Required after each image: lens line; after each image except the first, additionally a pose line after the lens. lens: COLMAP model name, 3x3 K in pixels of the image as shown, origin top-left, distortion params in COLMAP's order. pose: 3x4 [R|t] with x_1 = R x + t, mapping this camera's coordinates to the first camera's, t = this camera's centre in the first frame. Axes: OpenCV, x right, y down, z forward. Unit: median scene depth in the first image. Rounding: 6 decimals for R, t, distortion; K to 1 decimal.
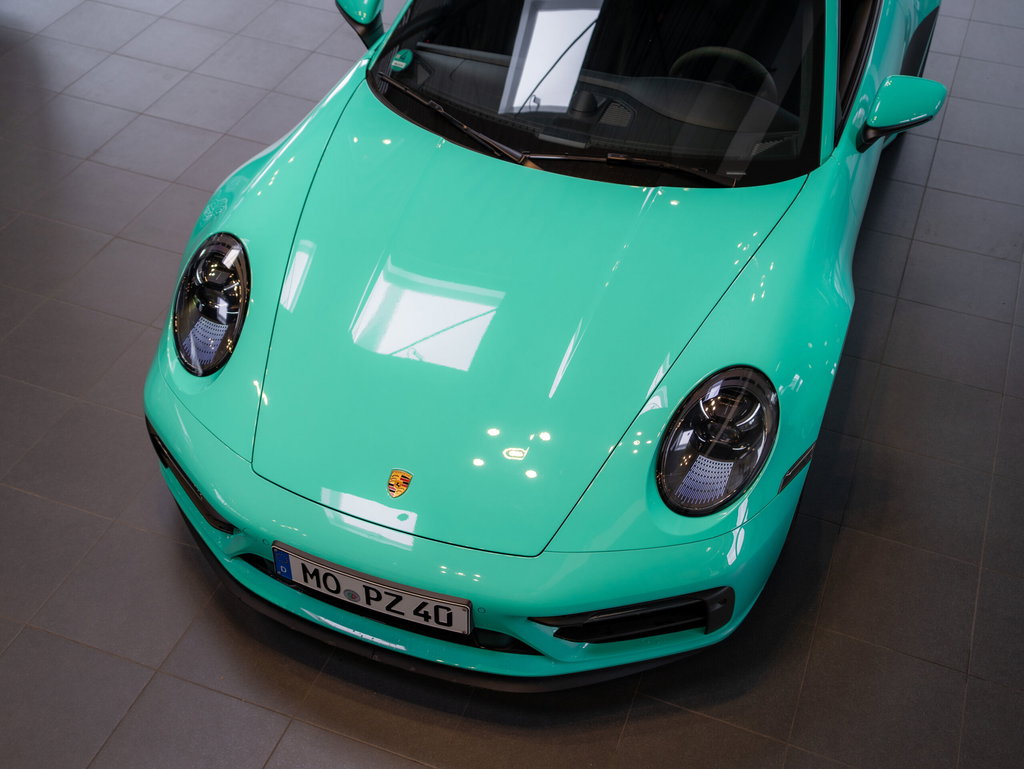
lens RADIAL K [[1276.9, 0, 512.0], [0, 1276.9, 384.5], [0, 0, 1]] dist [0.140811, 0.028478]
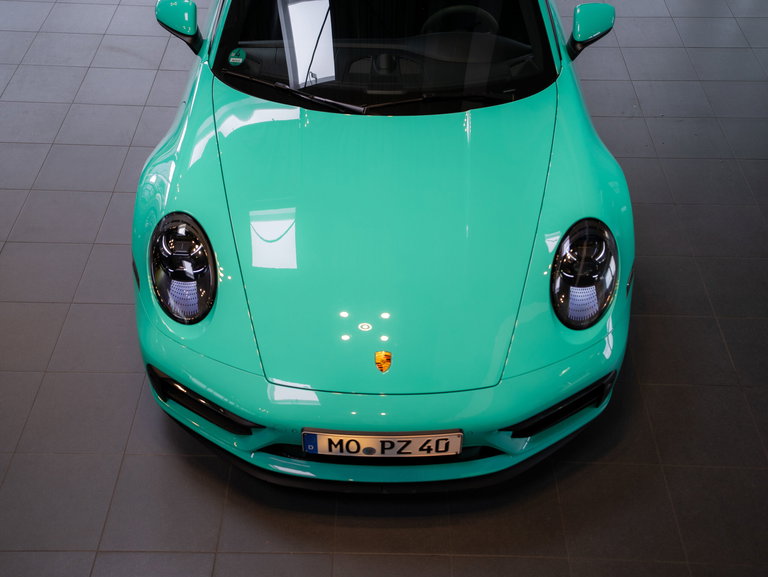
lens RADIAL K [[944.6, 0, 384.0], [0, 944.6, 288.5], [0, 0, 1]] dist [0.110016, 0.011155]
pose [[0.938294, -0.245030, 0.244058, -0.277977], [0.239845, 0.969459, 0.051224, -0.042679], [-0.249156, 0.010473, 0.968407, 0.030656]]
